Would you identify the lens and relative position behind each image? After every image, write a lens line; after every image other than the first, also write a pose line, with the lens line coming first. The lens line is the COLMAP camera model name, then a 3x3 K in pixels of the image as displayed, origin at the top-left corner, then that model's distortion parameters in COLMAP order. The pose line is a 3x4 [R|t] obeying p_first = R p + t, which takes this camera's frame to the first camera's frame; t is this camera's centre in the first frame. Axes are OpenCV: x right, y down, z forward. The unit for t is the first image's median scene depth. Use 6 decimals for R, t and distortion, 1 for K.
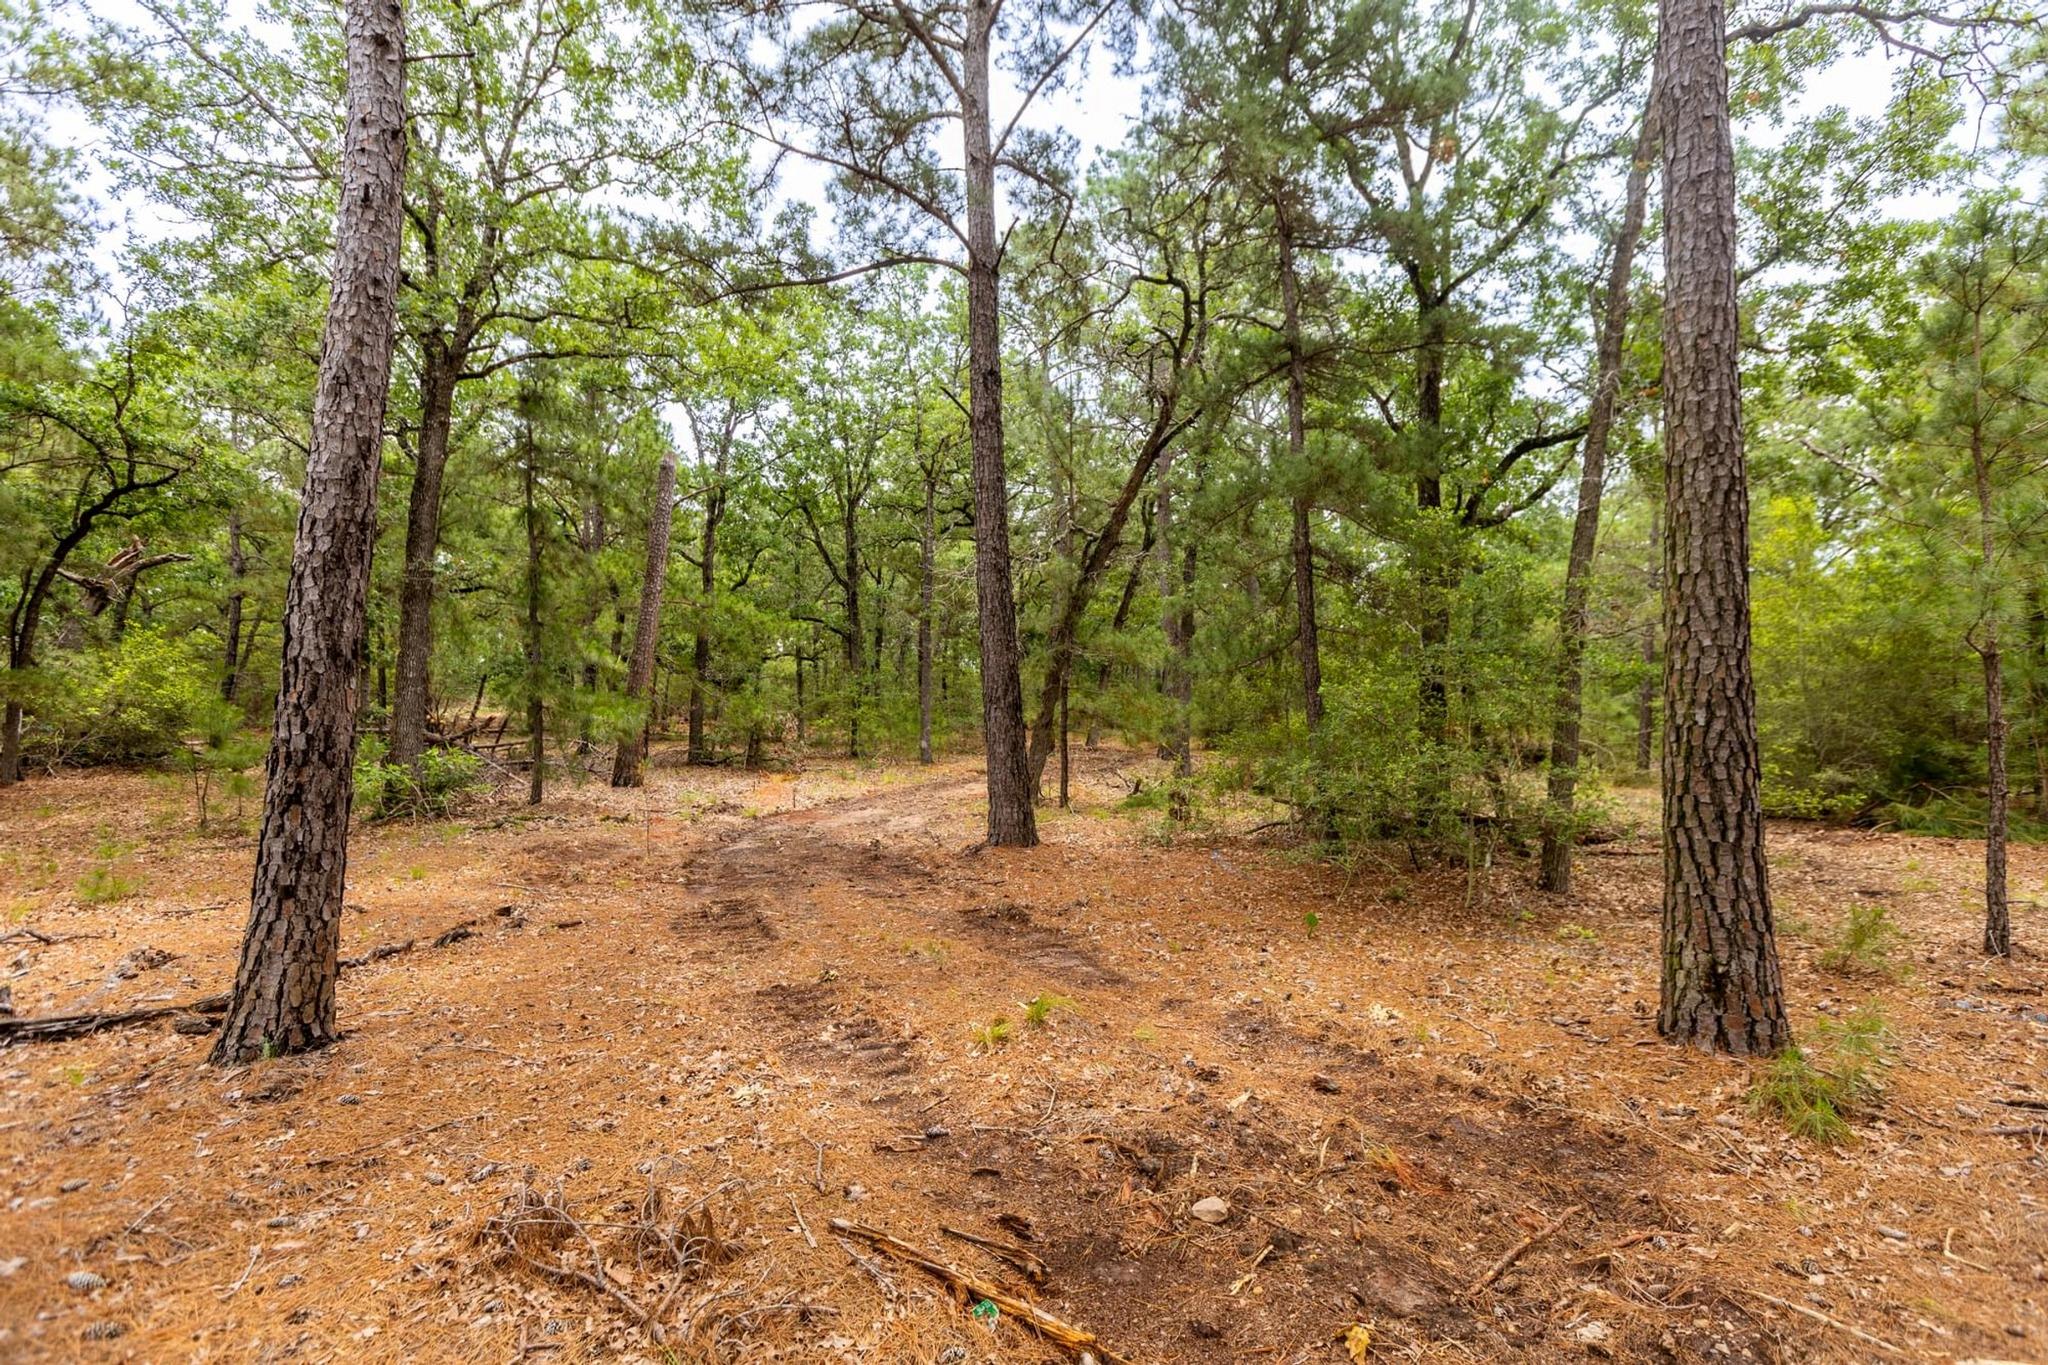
lens RADIAL K [[1008.7, 0, 1021.6], [0, 1008.7, 680.5], [0, 0, 1]] dist [-0.000671, -0.000011]
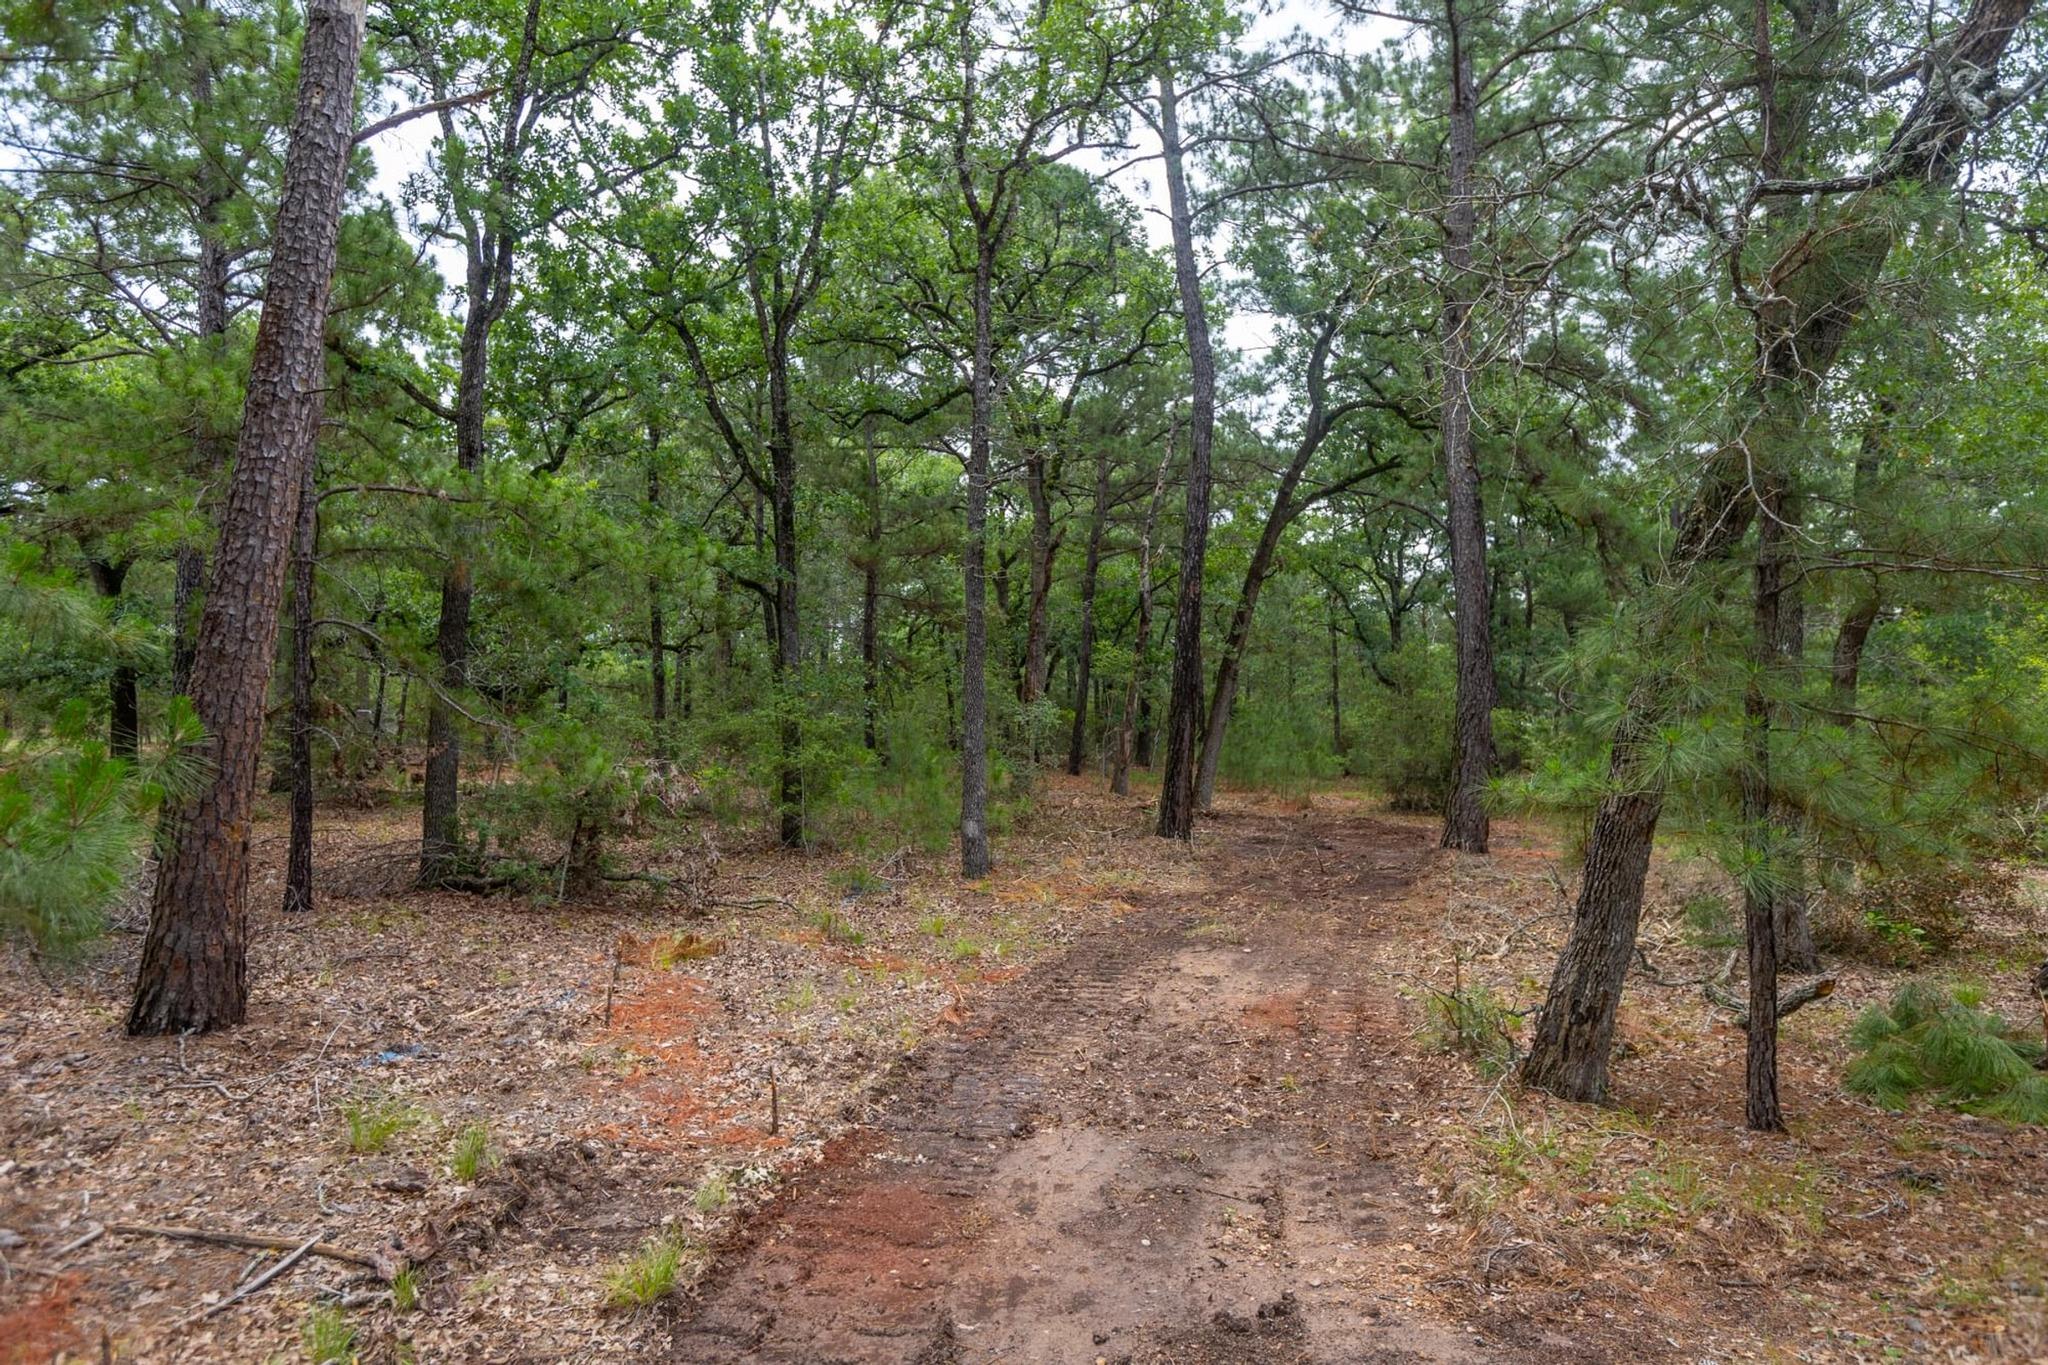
lens RADIAL K [[1345.5, 0, 1026.3], [0, 1345.5, 686.1], [0, 0, 1]] dist [0.004566, 0.000362]
pose [[0.996323, -0.000501, 0.085676, -0.126760], [0.001189, 0.999967, -0.007978, 0.004375], [-0.085669, 0.008050, 0.996291, 0.417765]]
